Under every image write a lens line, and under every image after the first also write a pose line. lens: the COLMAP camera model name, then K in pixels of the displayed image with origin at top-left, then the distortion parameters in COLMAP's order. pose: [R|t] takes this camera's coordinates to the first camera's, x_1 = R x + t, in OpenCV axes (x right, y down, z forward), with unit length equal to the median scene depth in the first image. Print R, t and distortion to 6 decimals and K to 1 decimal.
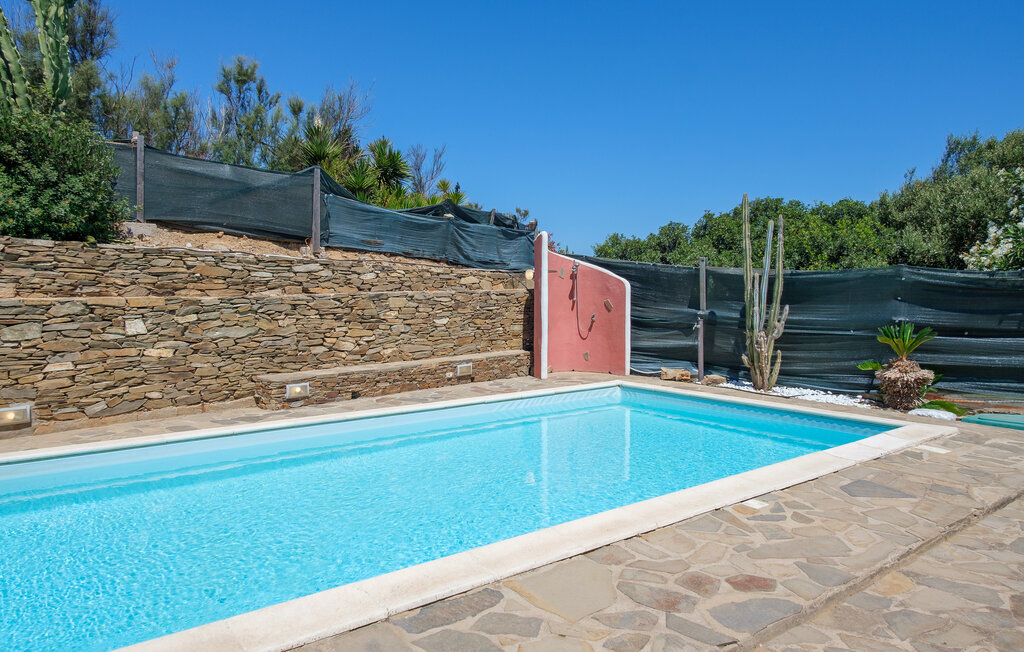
lens RADIAL K [[698.6, 0, 487.7], [0, 698.6, 317.7], [0, 0, 1]] dist [0.022359, -0.018968]
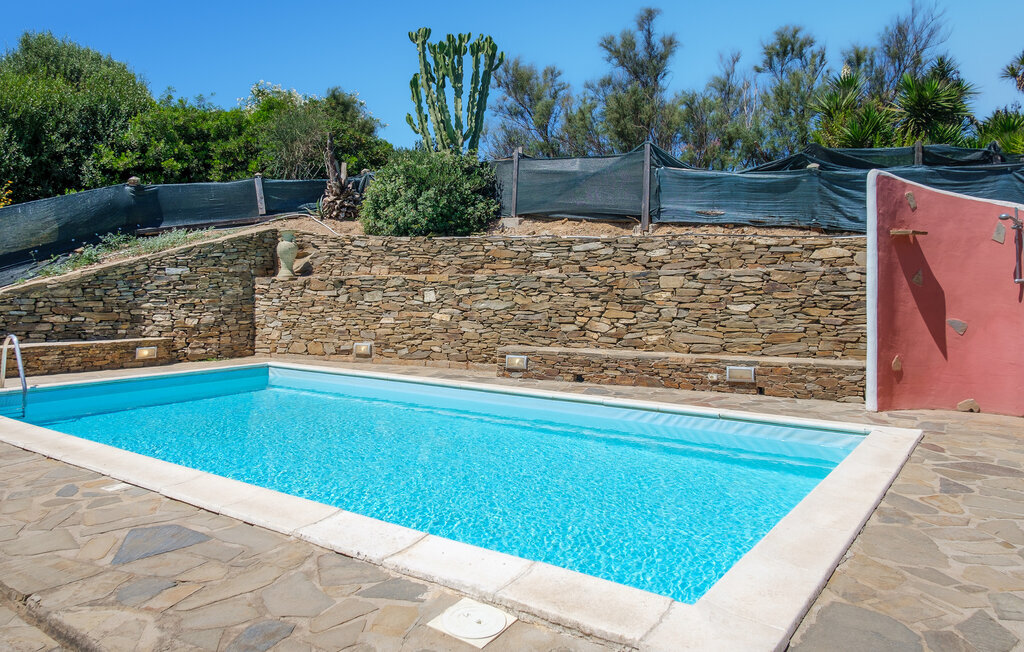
lens RADIAL K [[698.6, 0, 539.5], [0, 698.6, 252.3], [0, 0, 1]] dist [0.022359, -0.018968]
pose [[0.298958, -0.040678, -0.953399, 0.659074], [-0.040974, 0.997622, -0.055413, -0.004470], [0.953386, 0.055631, 0.296580, 0.615534]]
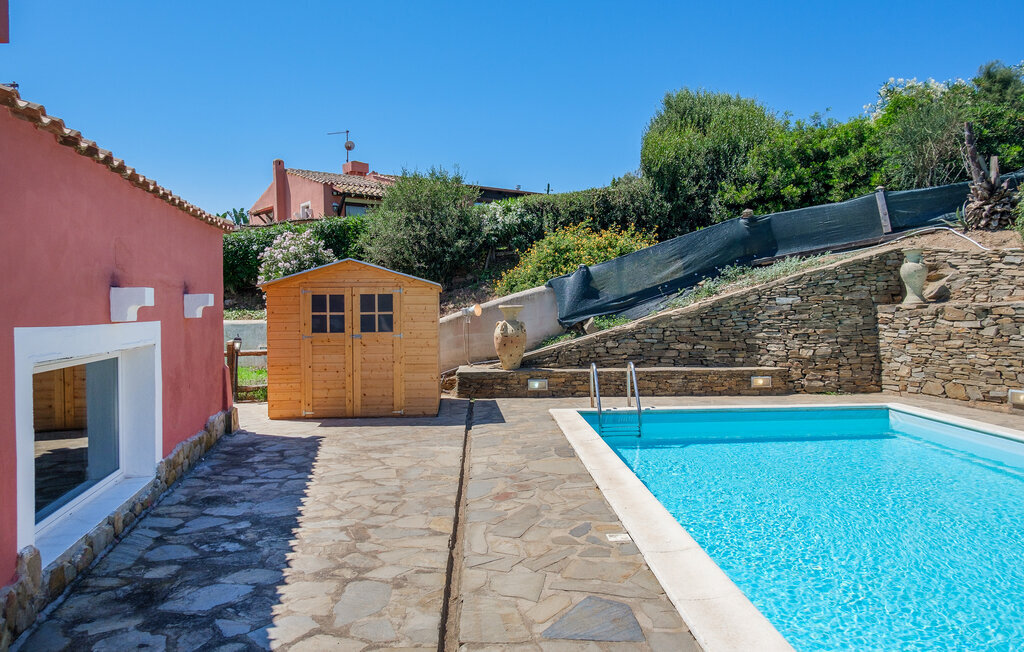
lens RADIAL K [[698.6, 0, 496.1], [0, 698.6, 303.6], [0, 0, 1]] dist [0.022359, -0.018968]
pose [[-0.596540, 0.003634, -0.802575, 0.571844], [-0.020393, 0.999598, 0.019683, -0.019099], [0.802325, 0.028109, -0.596226, 0.678209]]
